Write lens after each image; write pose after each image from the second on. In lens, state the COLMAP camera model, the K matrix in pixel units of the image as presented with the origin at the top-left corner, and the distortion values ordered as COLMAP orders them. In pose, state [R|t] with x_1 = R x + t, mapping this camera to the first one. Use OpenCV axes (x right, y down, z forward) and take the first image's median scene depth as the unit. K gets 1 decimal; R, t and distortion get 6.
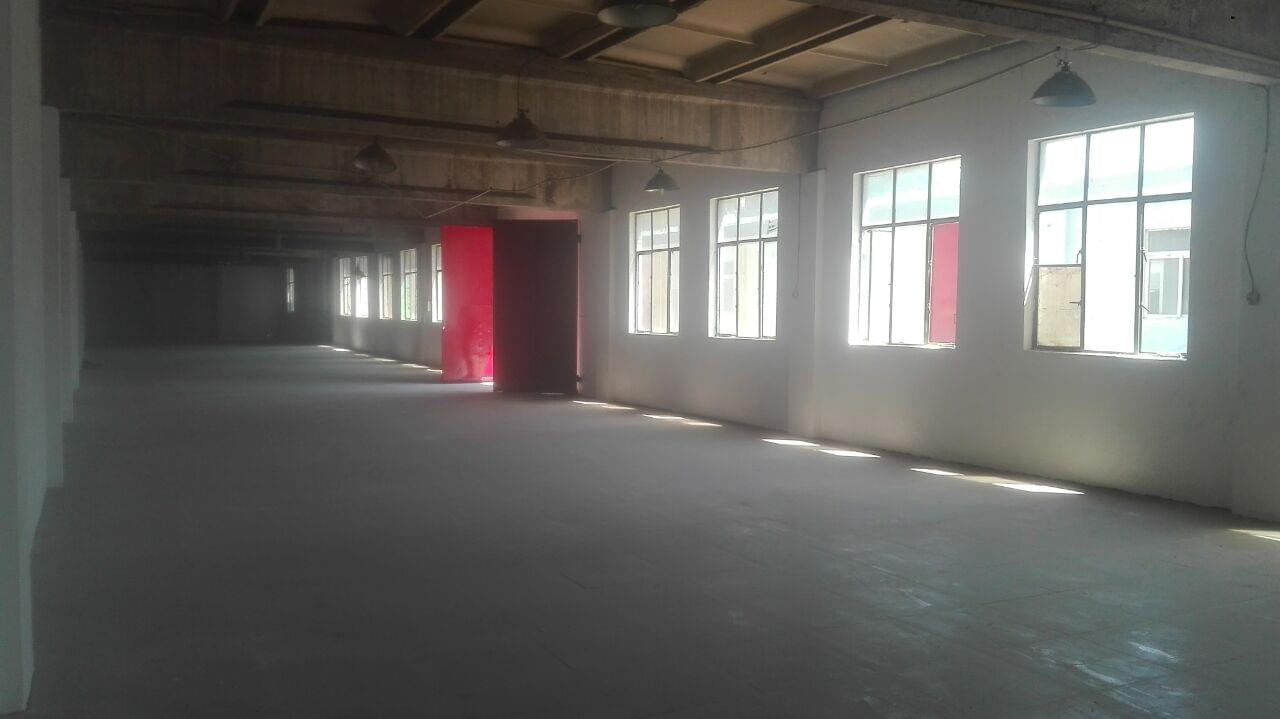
lens RADIAL K [[1024.8, 0, 640.0], [0, 1024.8, 359.5], [0, 0, 1]] dist [0.131211, -0.254307]
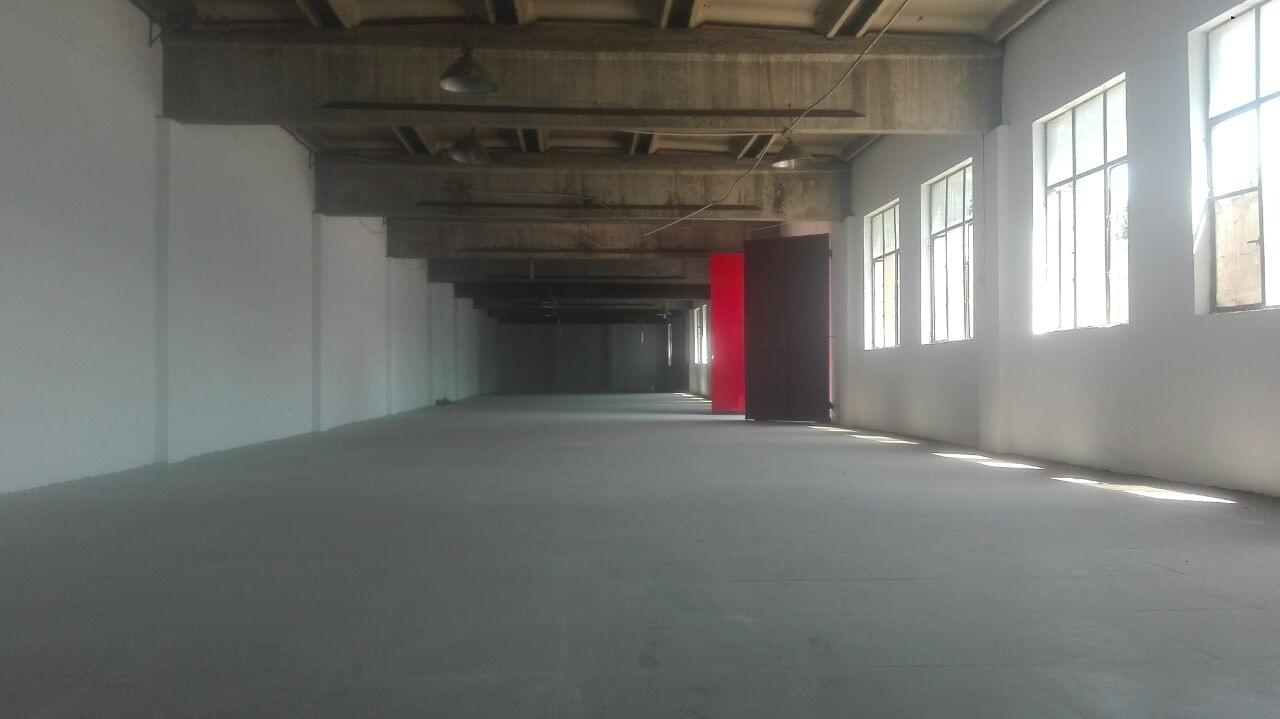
lens RADIAL K [[1024.8, 0, 640.0], [0, 1024.8, 359.5], [0, 0, 1]] dist [0.131211, -0.254307]
pose [[0.920165, -0.017596, -0.391134, 0.242724], [-0.006053, 0.998231, -0.059149, 0.056030], [0.391483, 0.056794, 0.918431, 0.144438]]
